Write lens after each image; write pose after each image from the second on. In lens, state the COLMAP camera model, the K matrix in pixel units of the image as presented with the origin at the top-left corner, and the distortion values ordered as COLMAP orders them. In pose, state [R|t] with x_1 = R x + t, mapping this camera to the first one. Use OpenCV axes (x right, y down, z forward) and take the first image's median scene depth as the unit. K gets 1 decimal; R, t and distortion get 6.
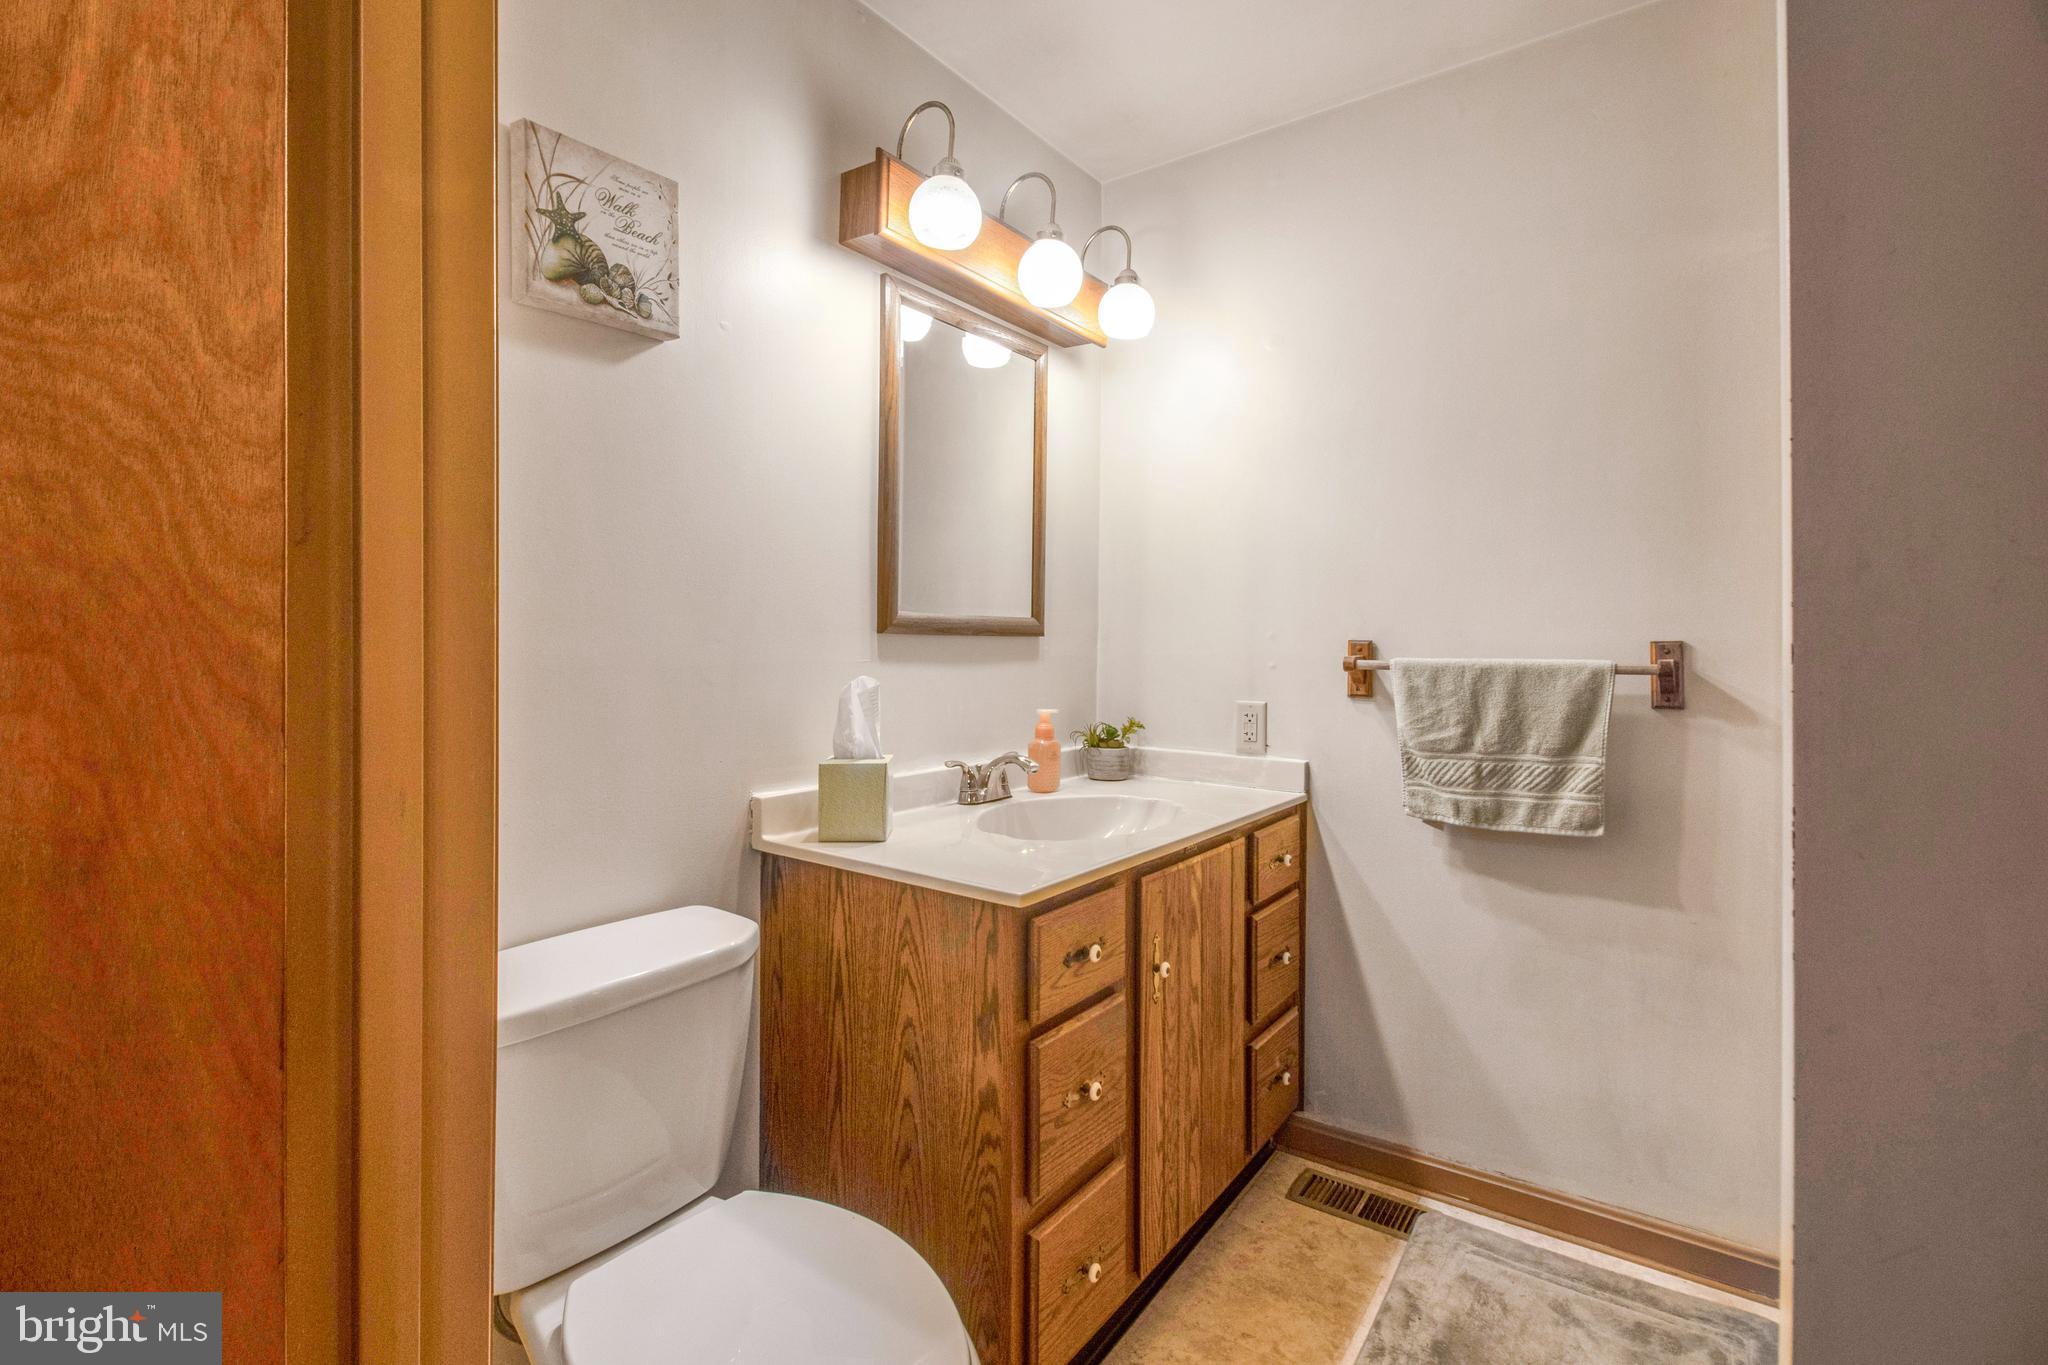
lens RADIAL K [[938.5, 0, 1022.5], [0, 938.5, 665.5], [0, 0, 1]] dist [0.036069, -0.017966]
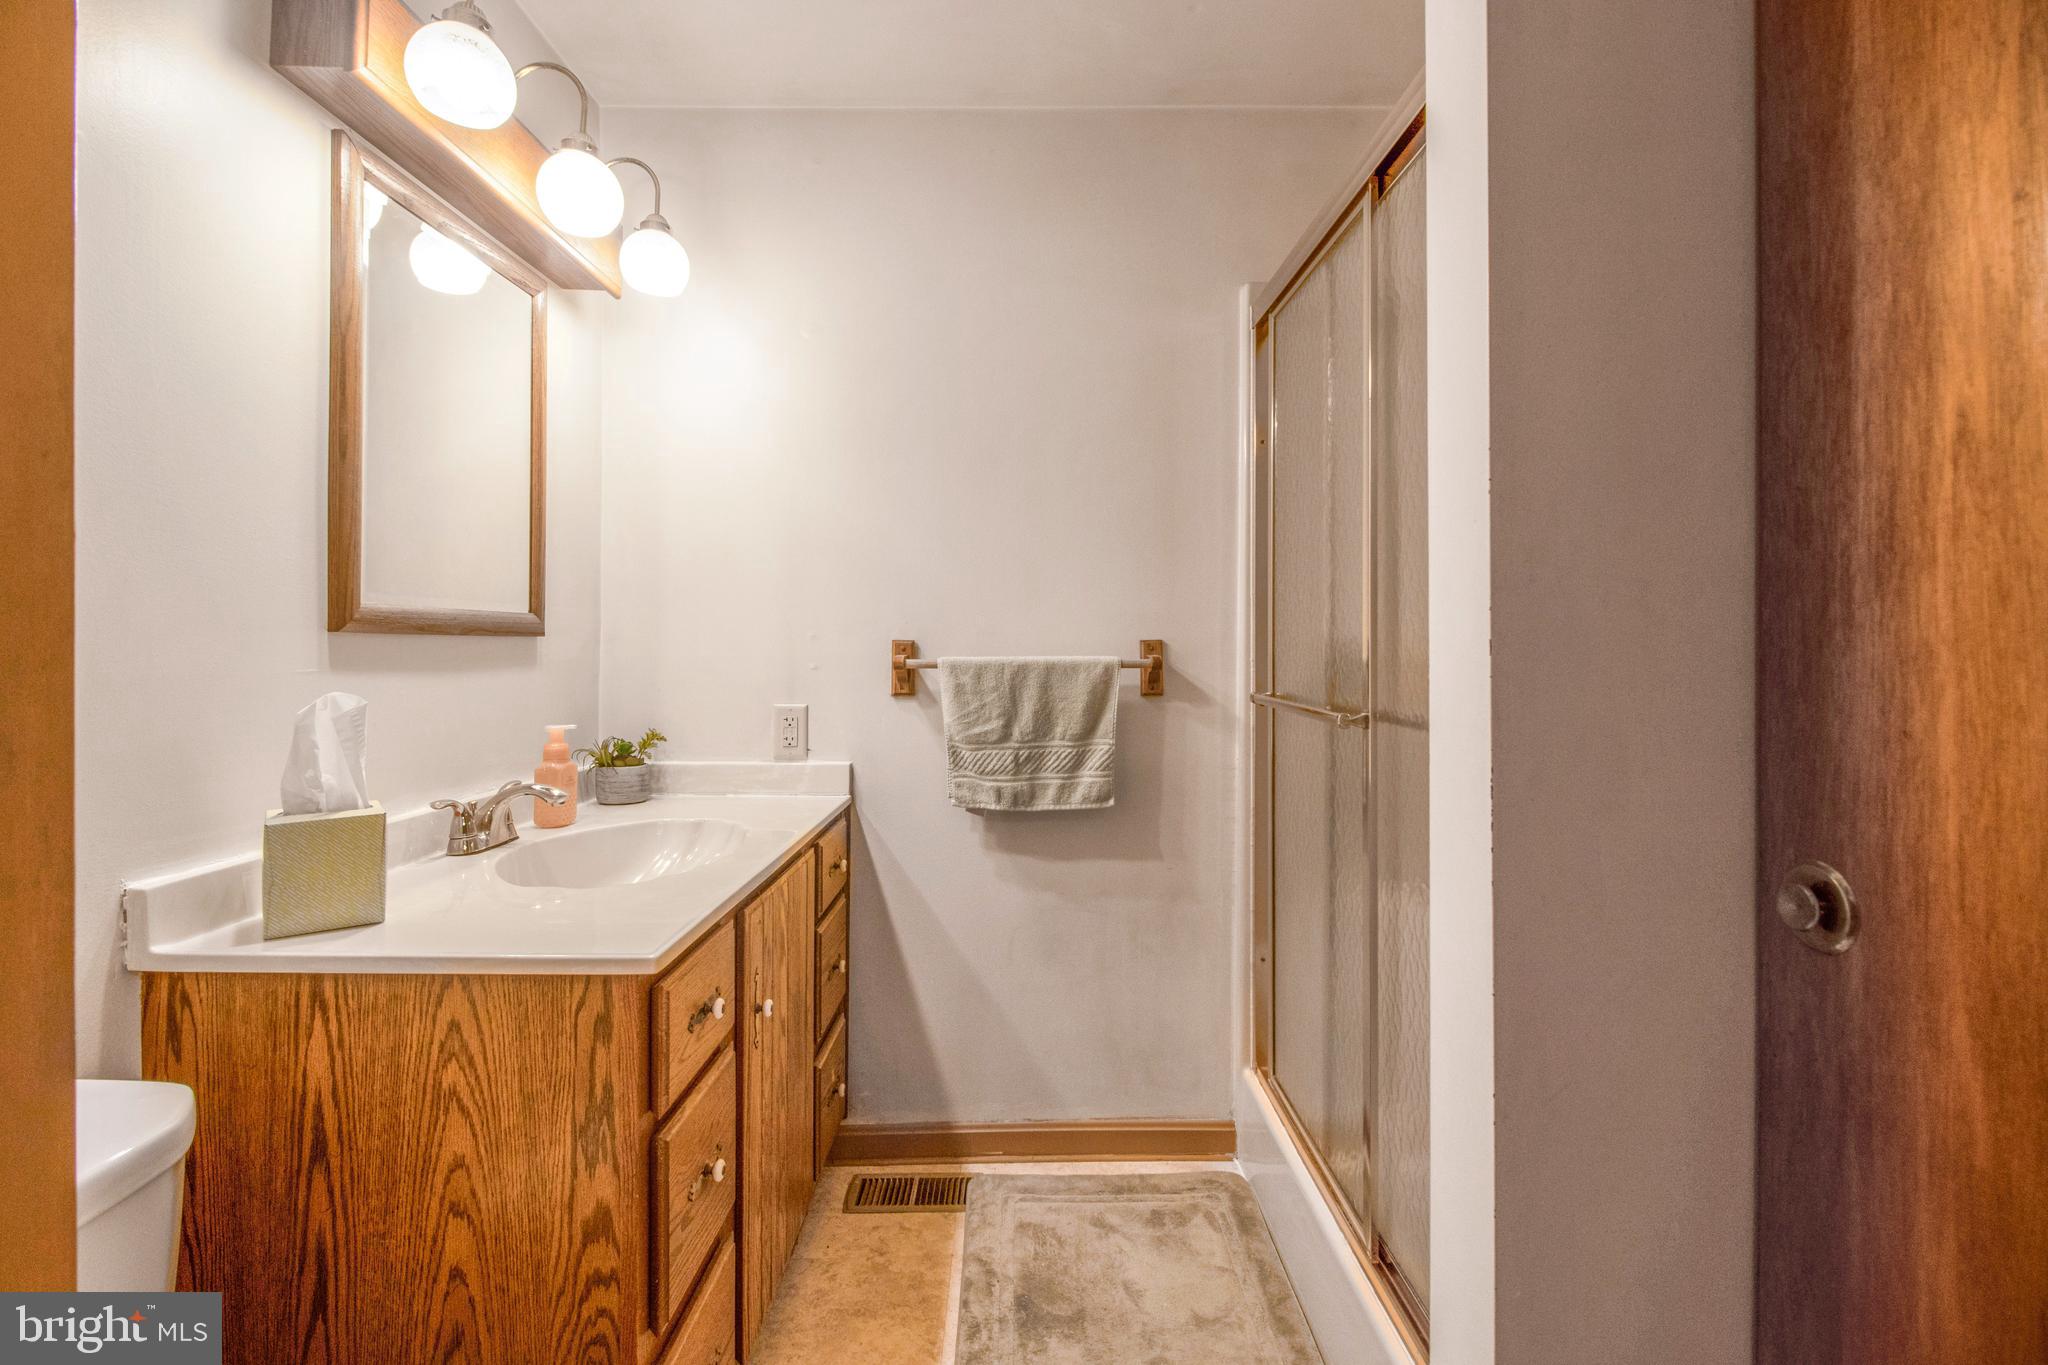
lens RADIAL K [[938.5, 0, 1022.5], [0, 938.5, 665.5], [0, 0, 1]] dist [0.036069, -0.017966]
pose [[0.816401, -0.019305, 0.577162, -0.141682], [0.020134, 0.999785, 0.004962, -0.001956], [-0.577134, 0.007570, 0.816615, 0.108320]]
